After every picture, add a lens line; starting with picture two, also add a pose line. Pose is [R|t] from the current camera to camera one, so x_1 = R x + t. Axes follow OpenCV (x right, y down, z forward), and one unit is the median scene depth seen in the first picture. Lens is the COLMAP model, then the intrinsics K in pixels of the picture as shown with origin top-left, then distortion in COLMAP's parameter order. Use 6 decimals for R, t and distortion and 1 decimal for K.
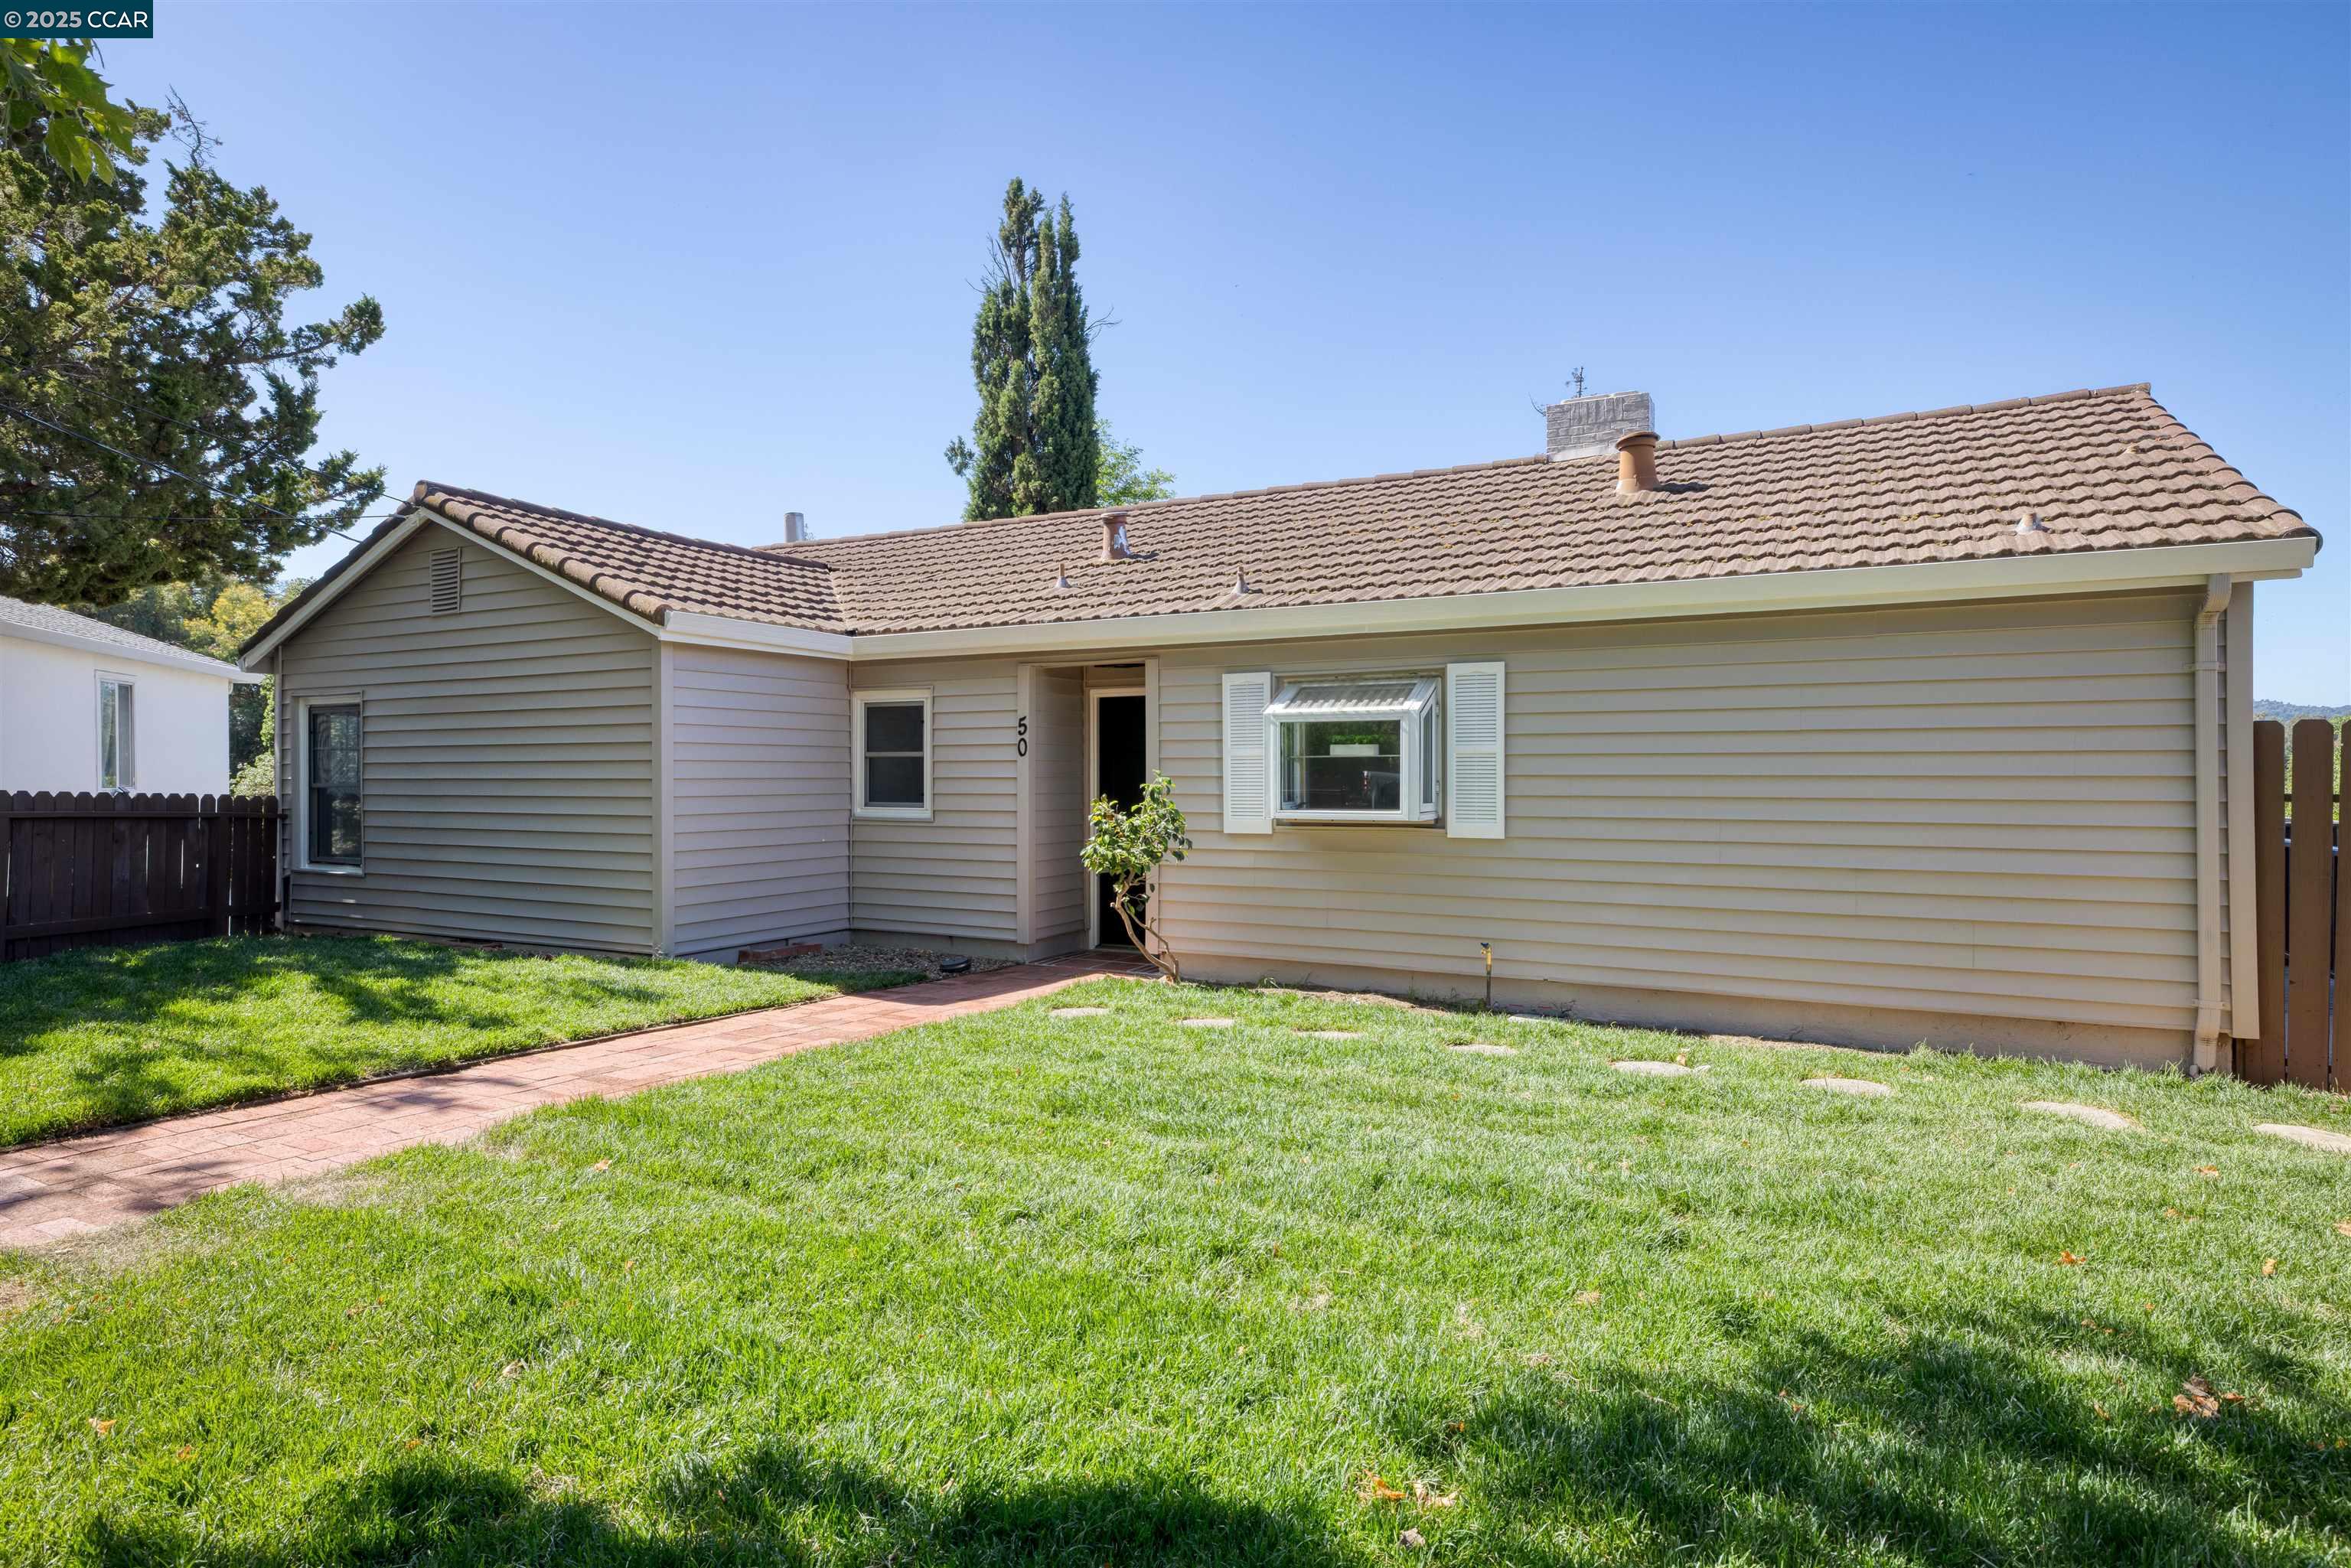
lens RADIAL K [[1269.4, 0, 1150.6], [0, 1269.4, 779.6], [0, 0, 1]] dist [0.001995, 0.000543]
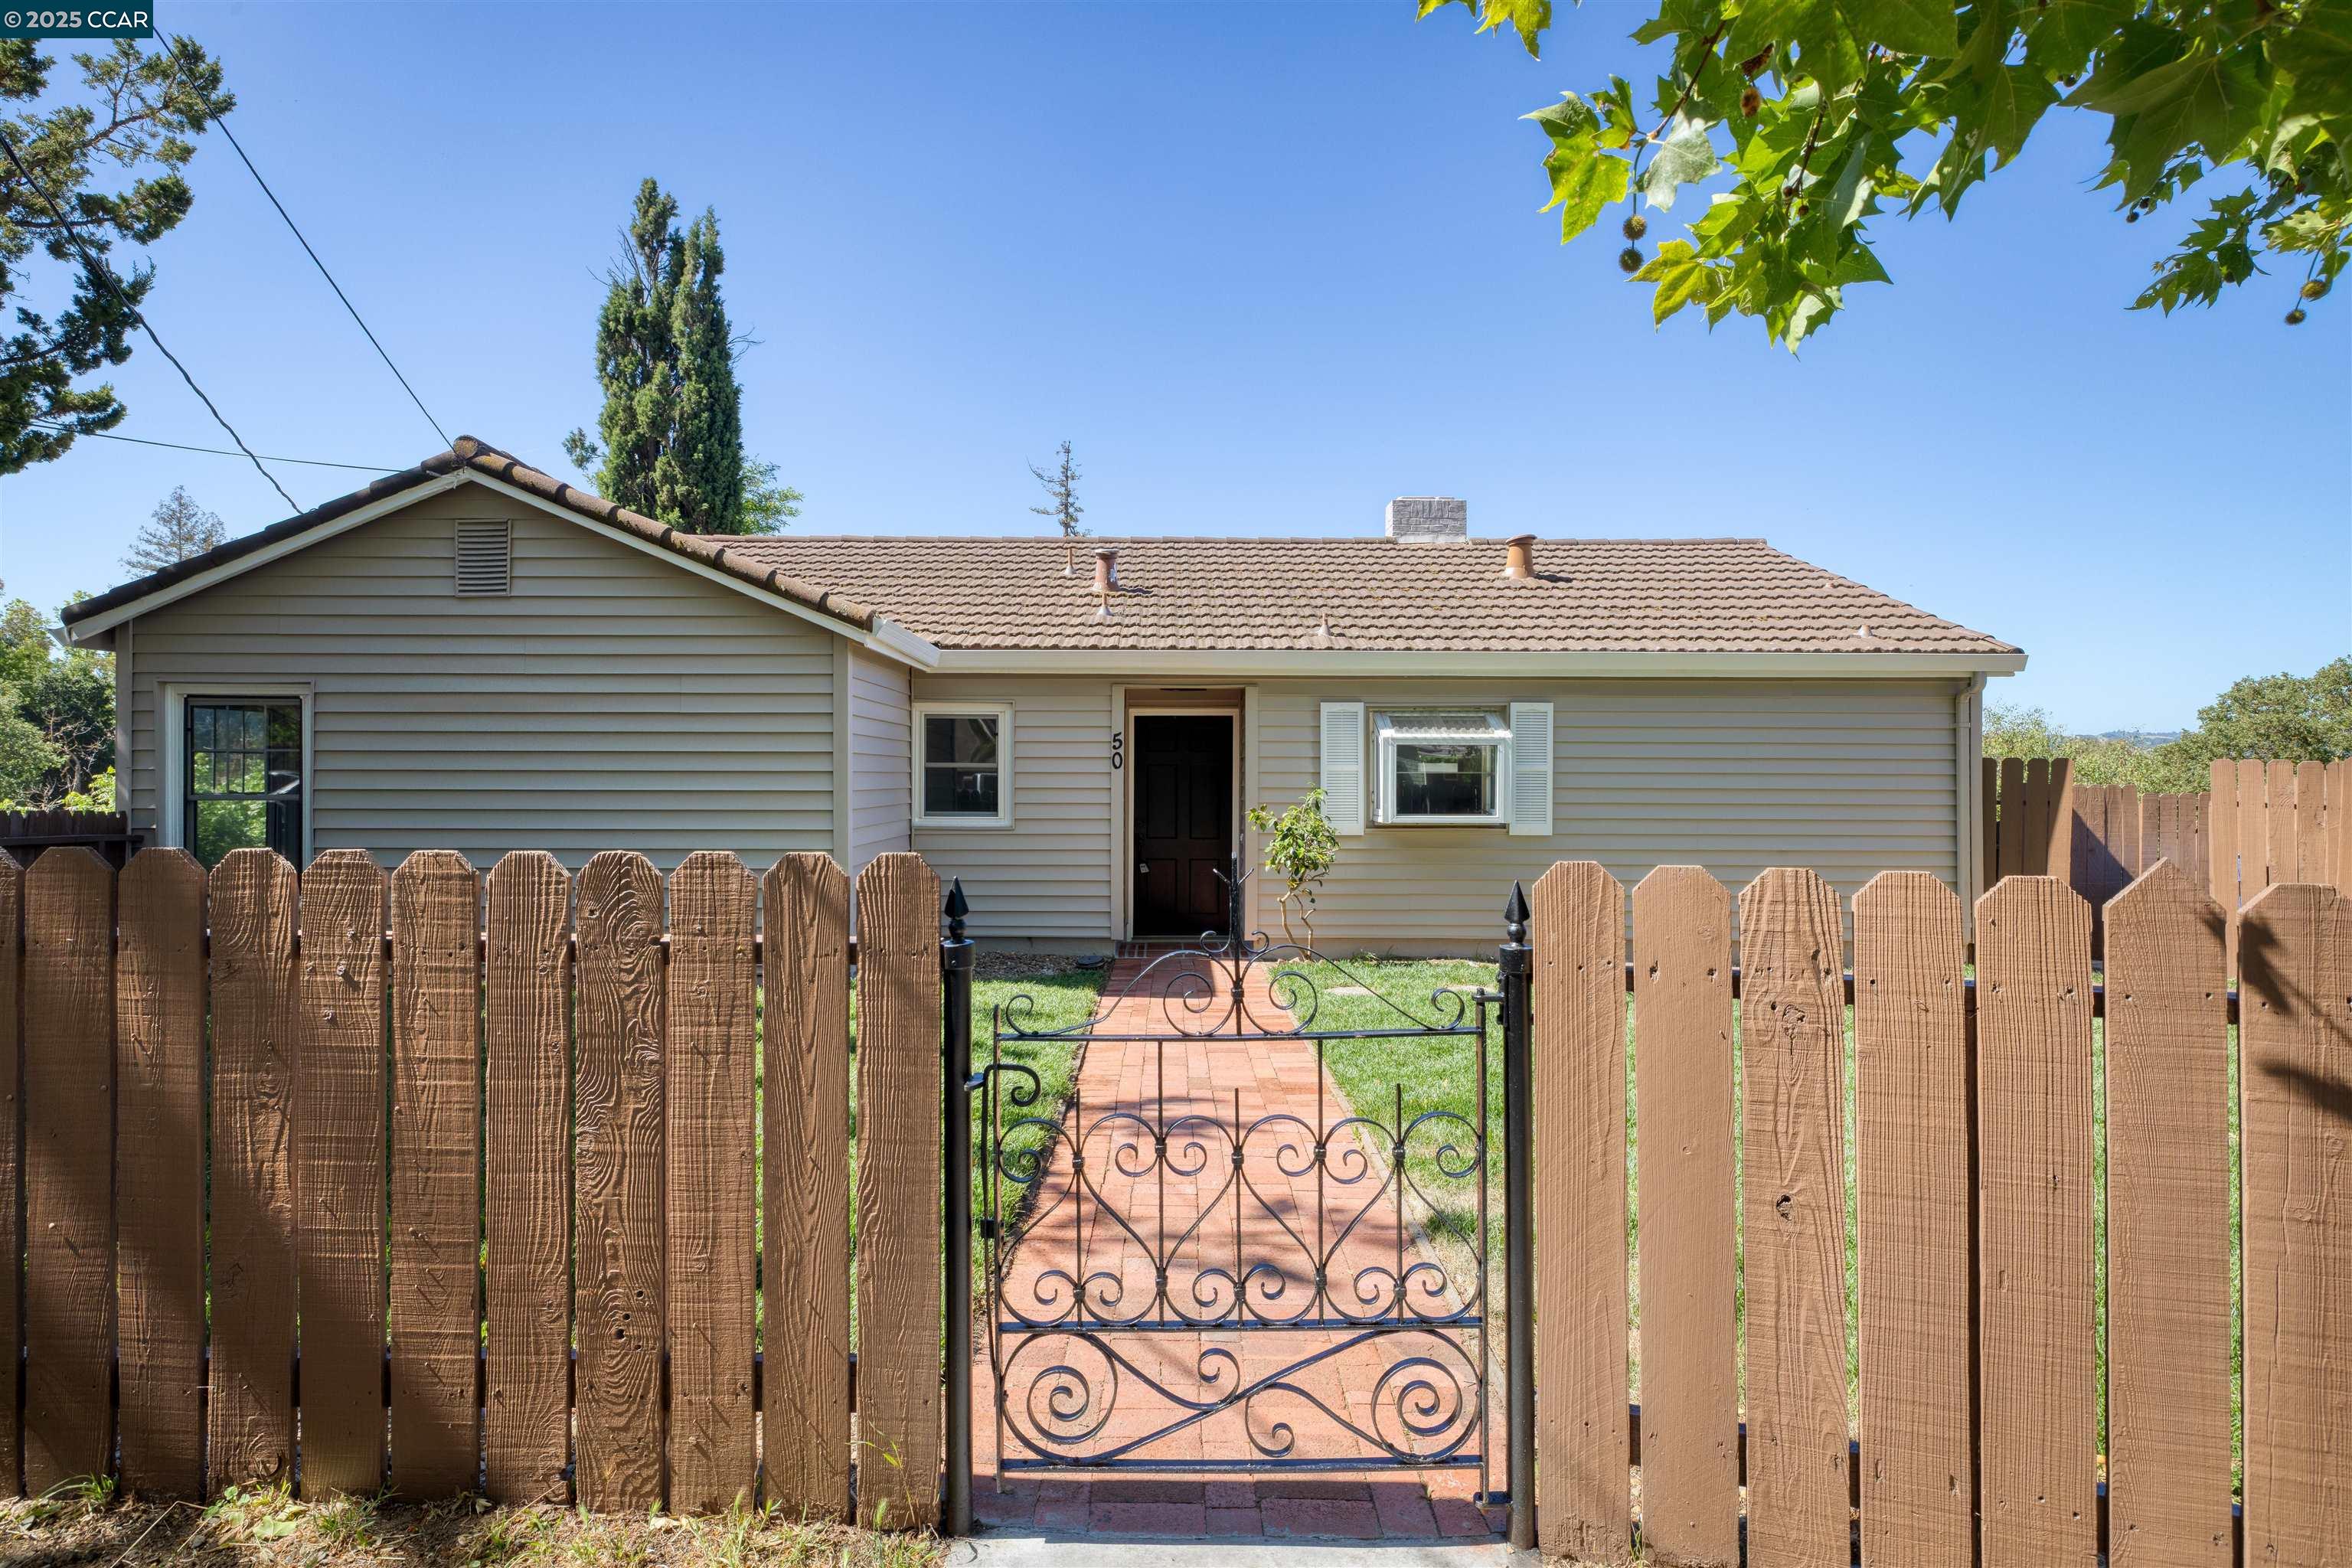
lens RADIAL K [[1135.0, 0, 1102.2], [0, 1135.0, 771.2], [0, 0, 1]] dist [-0.002517, 0.003626]
pose [[0.880666, 0.006166, 0.473697, -0.538732], [-0.002943, 0.999967, -0.007544, -0.008057], [-0.473728, 0.005249, 0.880656, 0.130161]]
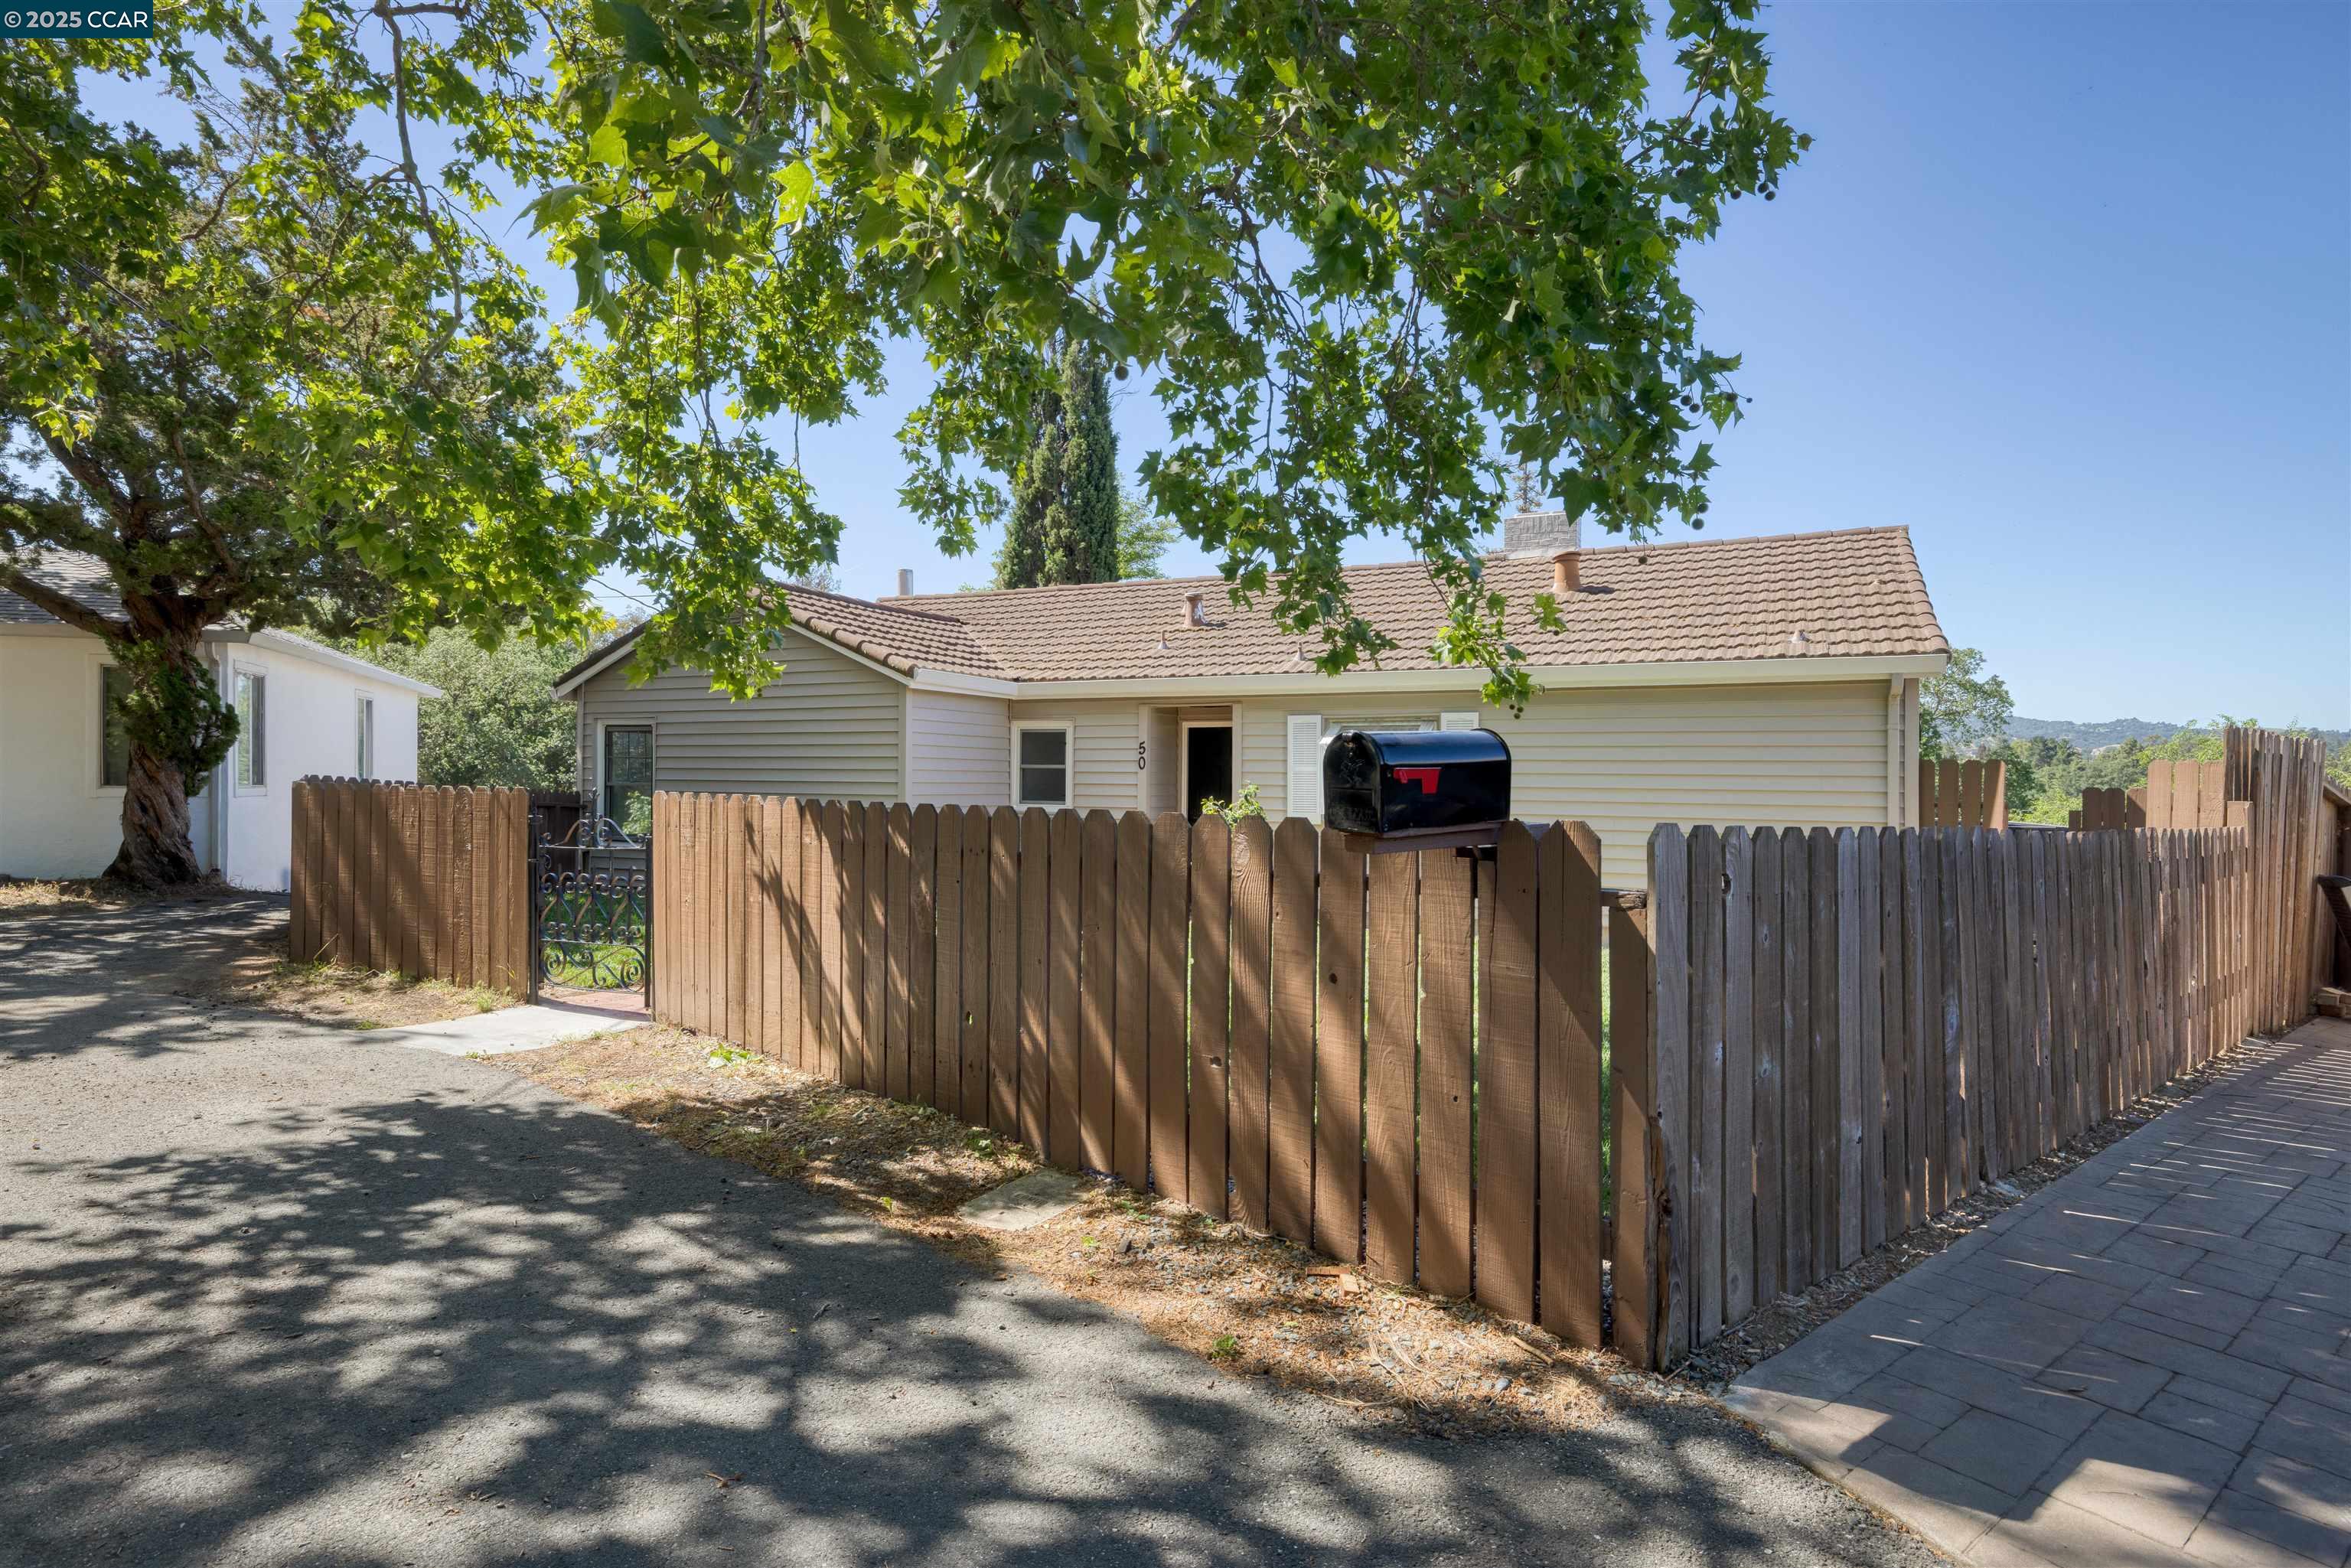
lens RADIAL K [[1269.4, 0, 1128.9], [0, 1269.4, 780.9], [0, 0, 1]] dist [0.001995, 0.000543]
pose [[0.999662, 0.010589, 0.023727, -0.139941], [-0.010528, 0.999941, -0.002686, -0.000373], [-0.023754, 0.002435, 0.999715, -0.410369]]
